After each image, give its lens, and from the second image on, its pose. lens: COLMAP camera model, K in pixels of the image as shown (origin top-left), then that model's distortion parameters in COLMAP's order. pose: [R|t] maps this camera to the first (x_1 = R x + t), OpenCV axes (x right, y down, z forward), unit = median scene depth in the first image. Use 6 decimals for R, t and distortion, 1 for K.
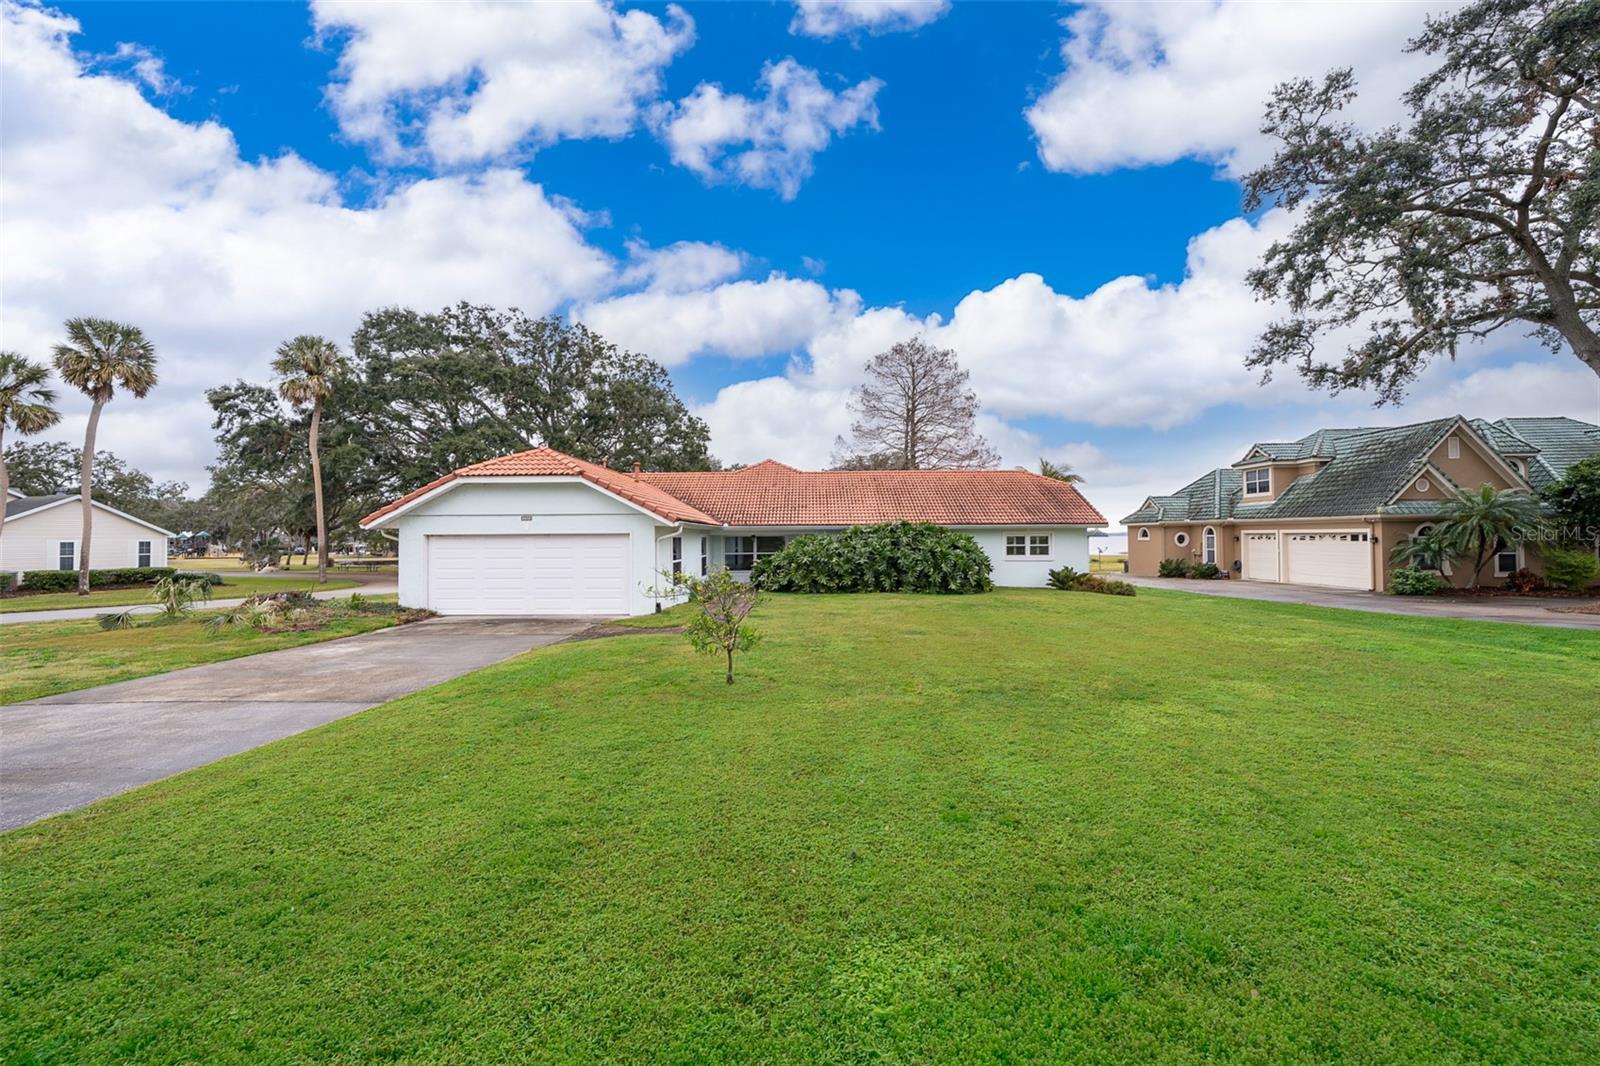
lens RADIAL K [[660.2, 0, 800.0], [0, 660.2, 533.0], [0, 0, 1]] dist [-0.001129, -0.006345]
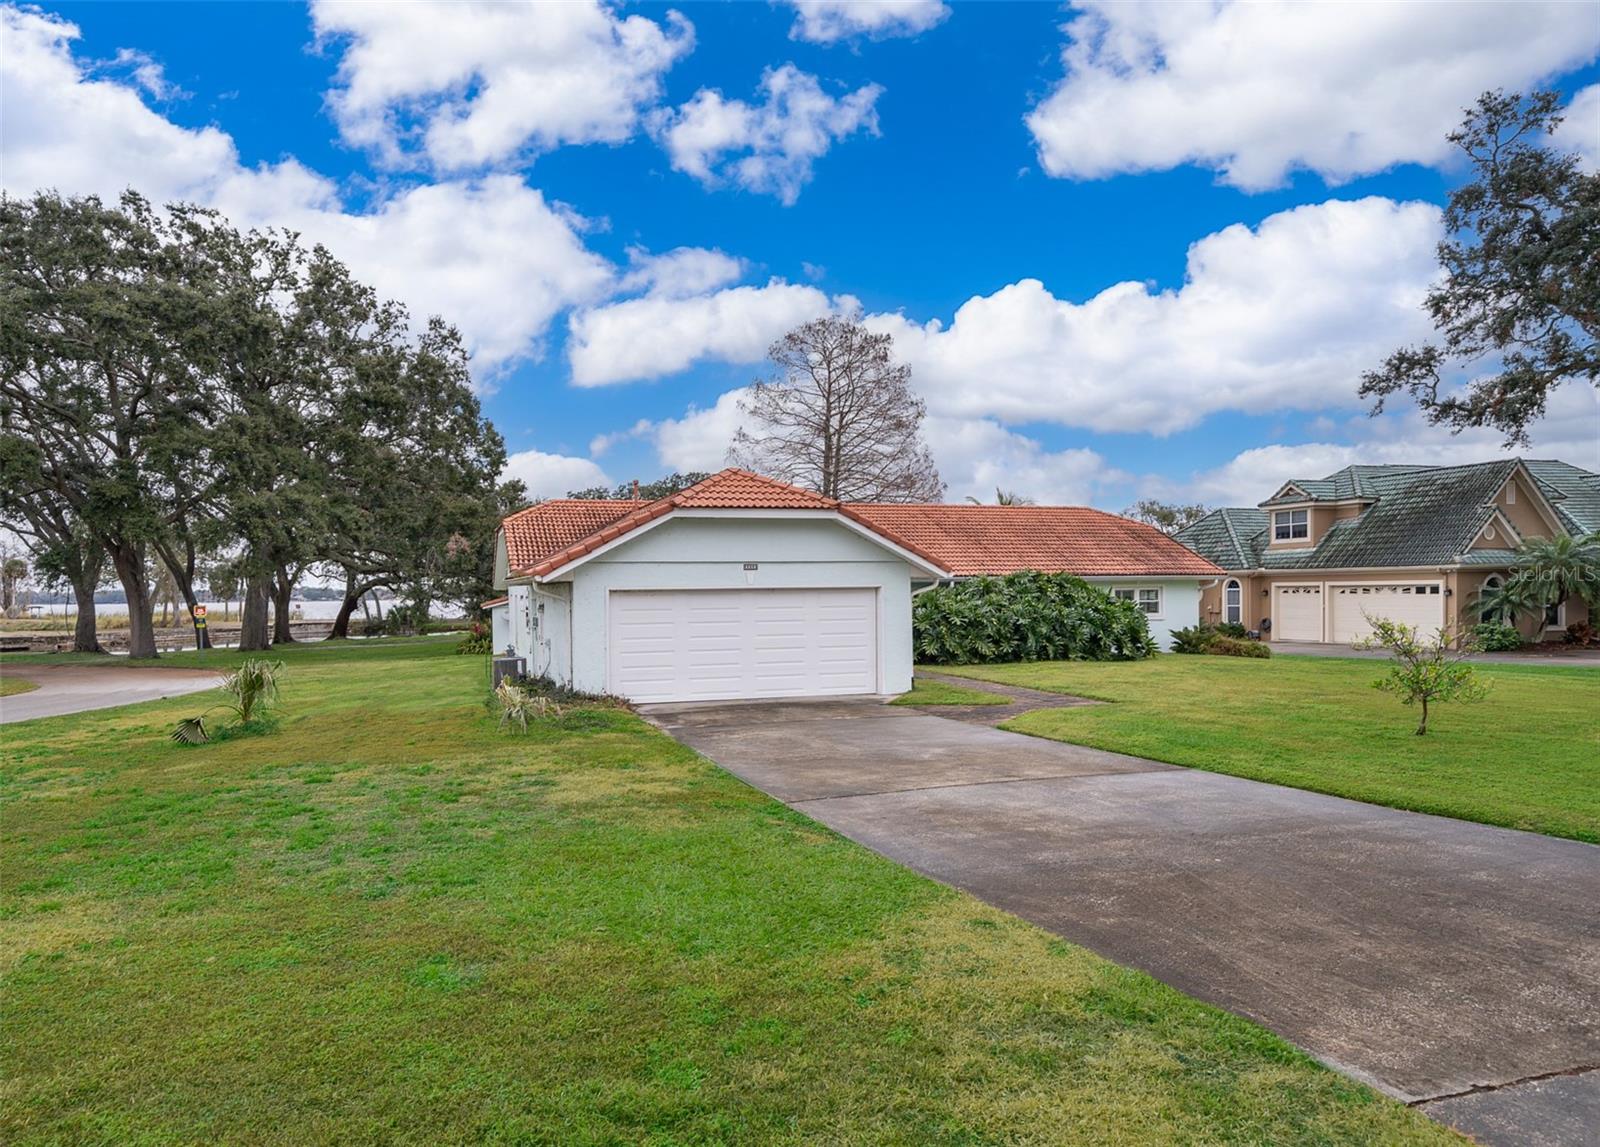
lens RADIAL K [[1016.6, 0, 735.4], [0, 1016.6, 612.8], [0, 0, 1]] dist [0.003029, 0.001225]
pose [[0.952467, -0.011264, 0.304434, -0.471808], [0.004287, 0.999713, 0.023576, 0.001244], [-0.304612, -0.021150, 0.952242, -0.036076]]
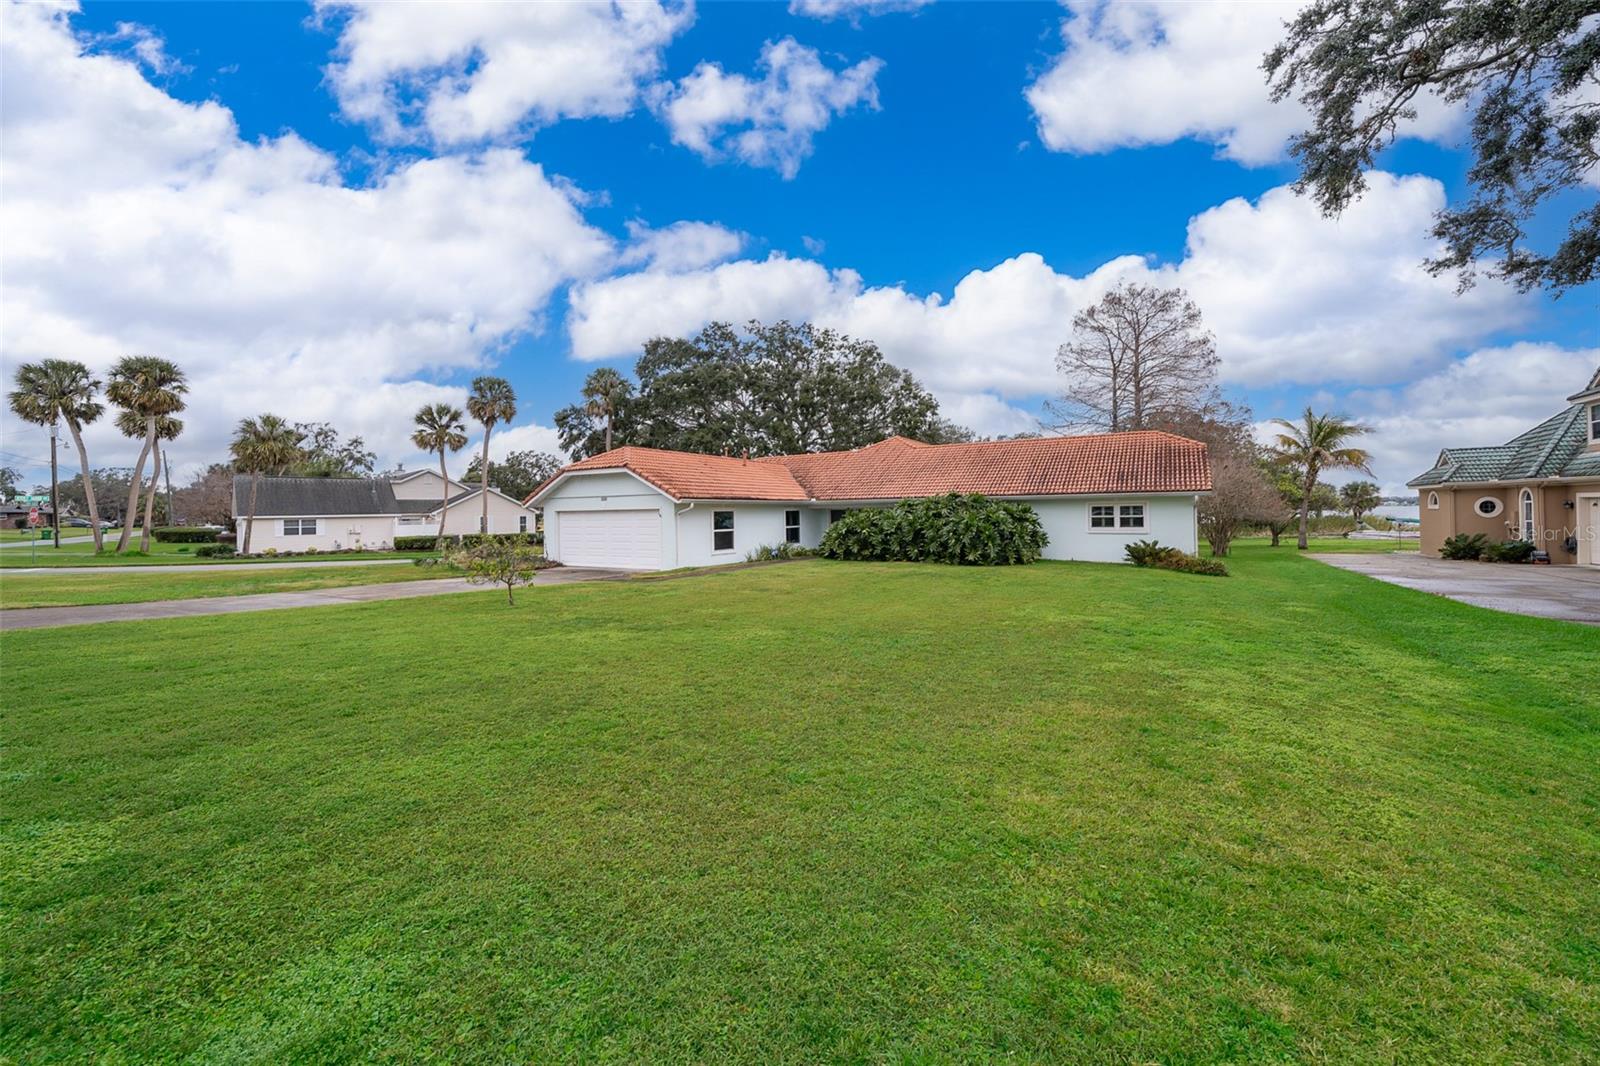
lens RADIAL K [[660.2, 0, 800.0], [0, 660.2, 533.0], [0, 0, 1]] dist [-0.001129, -0.006345]
pose [[0.856023, 0.009076, -0.516858, 0.411132], [0.012836, 0.999164, 0.038803, 0.000815], [0.516779, -0.039850, 0.855191, 0.005491]]
